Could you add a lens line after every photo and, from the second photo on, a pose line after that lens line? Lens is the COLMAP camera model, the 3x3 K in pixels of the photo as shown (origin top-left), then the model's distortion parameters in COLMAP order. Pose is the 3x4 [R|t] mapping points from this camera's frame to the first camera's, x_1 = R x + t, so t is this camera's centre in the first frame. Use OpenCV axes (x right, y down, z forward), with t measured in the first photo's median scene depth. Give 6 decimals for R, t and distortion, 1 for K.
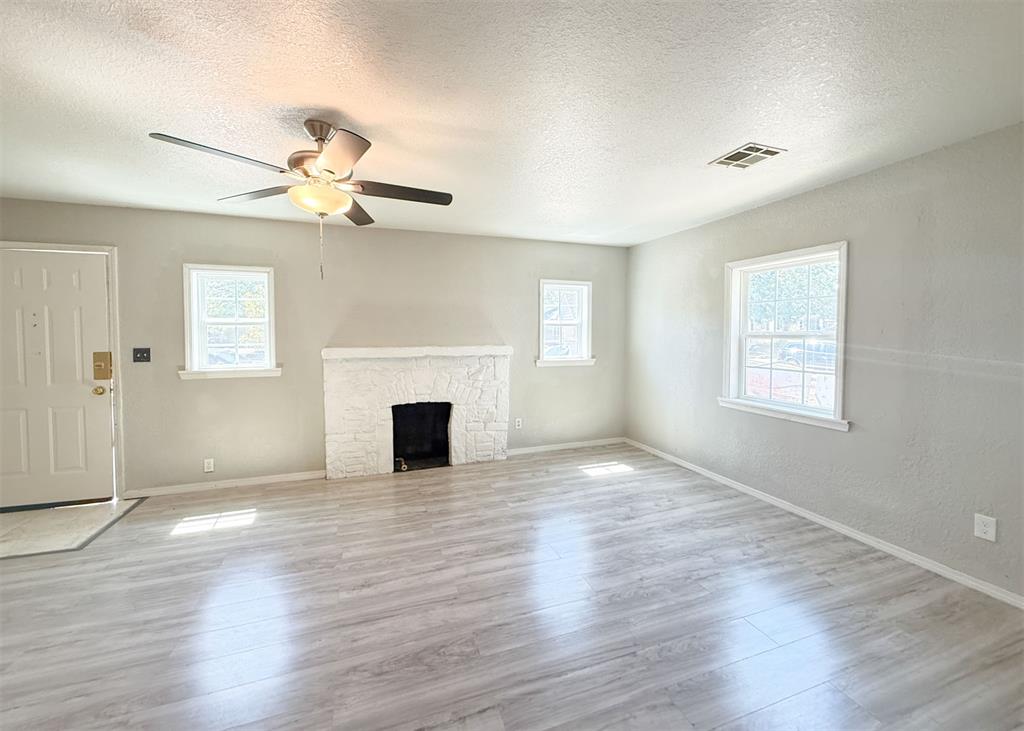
lens RADIAL K [[410.9, 0, 511.1], [0, 410.9, 344.6], [0, 0, 1]] dist [0.001434, 0.000429]
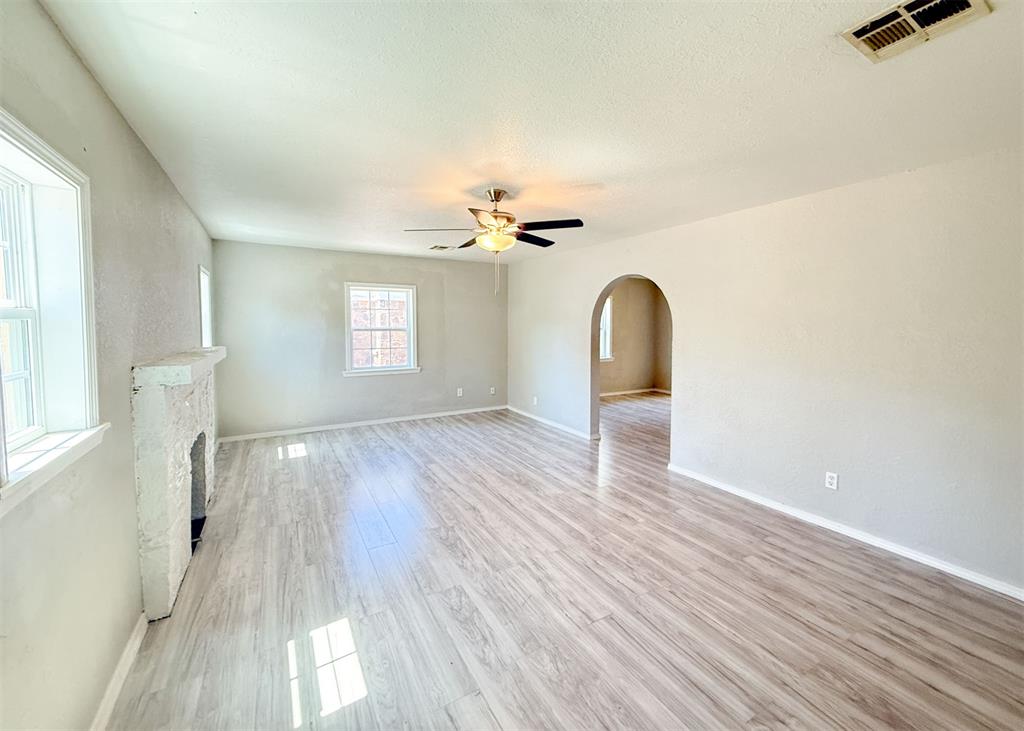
lens RADIAL K [[410.9, 0, 511.1], [0, 410.9, 344.6], [0, 0, 1]] dist [0.001434, 0.000429]
pose [[-0.191271, -0.049760, 0.980275, -1.433127], [0.027755, 0.998041, 0.056077, -0.048536], [-0.981145, 0.037934, -0.189515, 0.918124]]
